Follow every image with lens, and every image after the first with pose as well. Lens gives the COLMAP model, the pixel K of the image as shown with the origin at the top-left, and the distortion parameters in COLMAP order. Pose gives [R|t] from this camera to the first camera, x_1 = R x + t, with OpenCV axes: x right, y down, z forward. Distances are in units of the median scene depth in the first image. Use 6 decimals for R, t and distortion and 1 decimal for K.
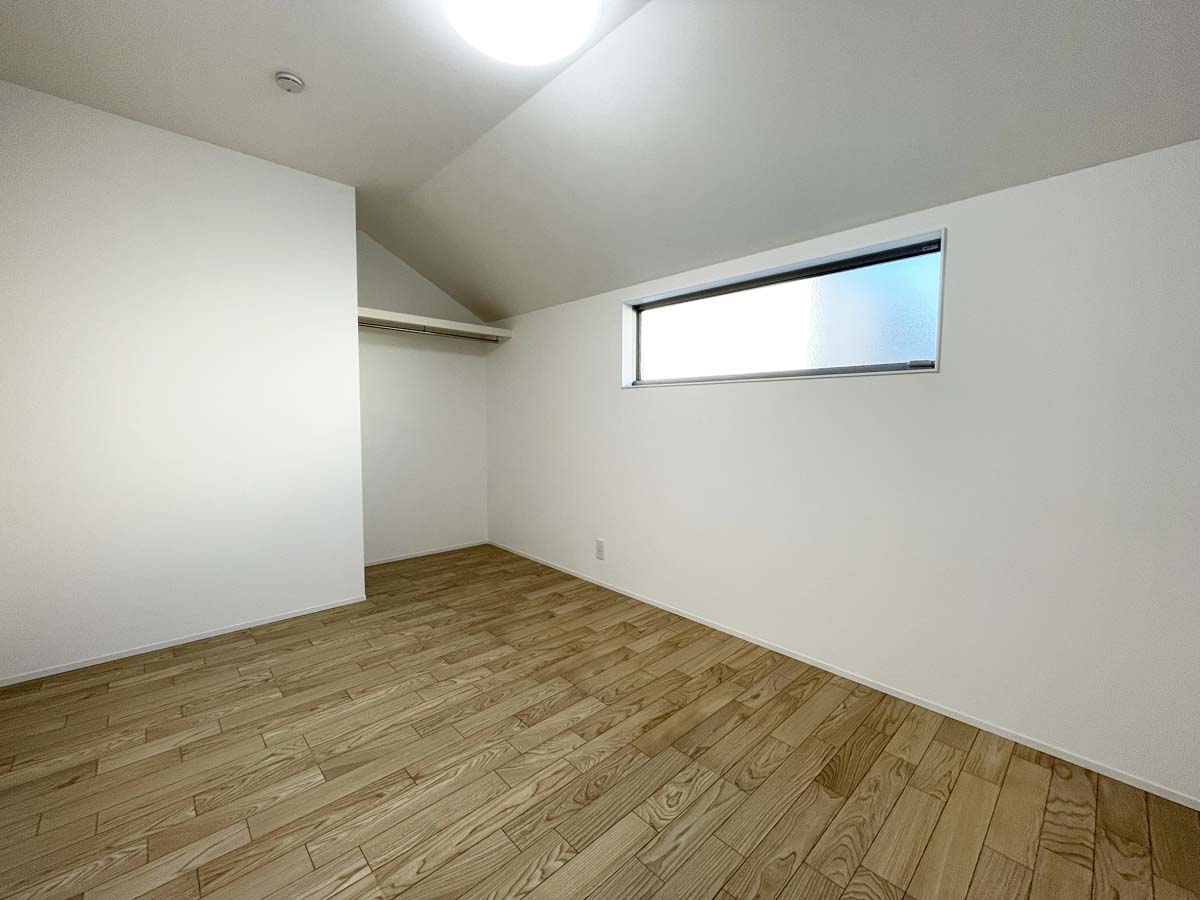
lens RADIAL K [[485.8, 0, 600.0], [0, 485.8, 449.6], [0, 0, 1]] dist [-0.004031, 0.000344]
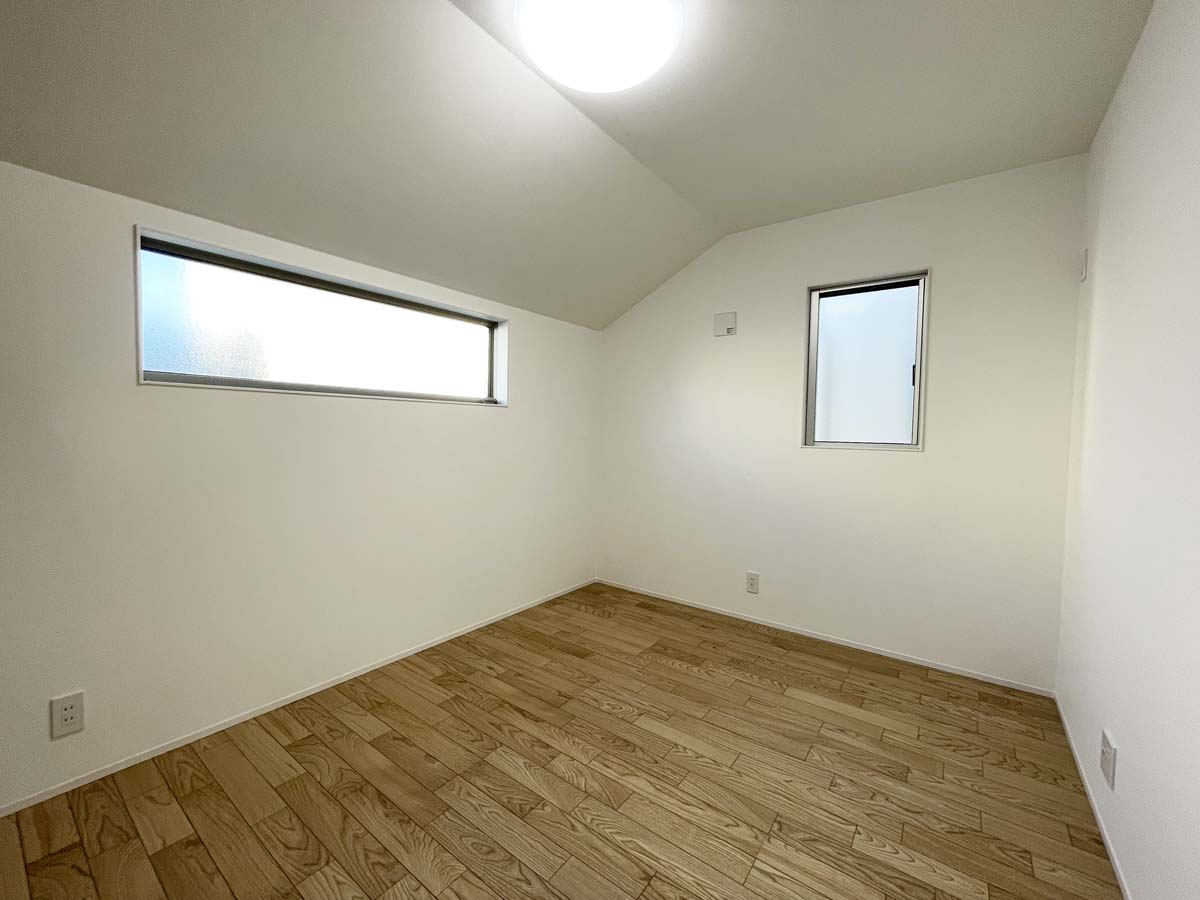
lens RADIAL K [[485.8, 0, 600.0], [0, 485.8, 449.6], [0, 0, 1]] dist [-0.004031, 0.000344]
pose [[-0.173570, -0.054693, 0.983302, -0.992073], [0.044897, 0.996979, 0.063378, -0.110222], [-0.983798, 0.055147, -0.170590, 1.015046]]
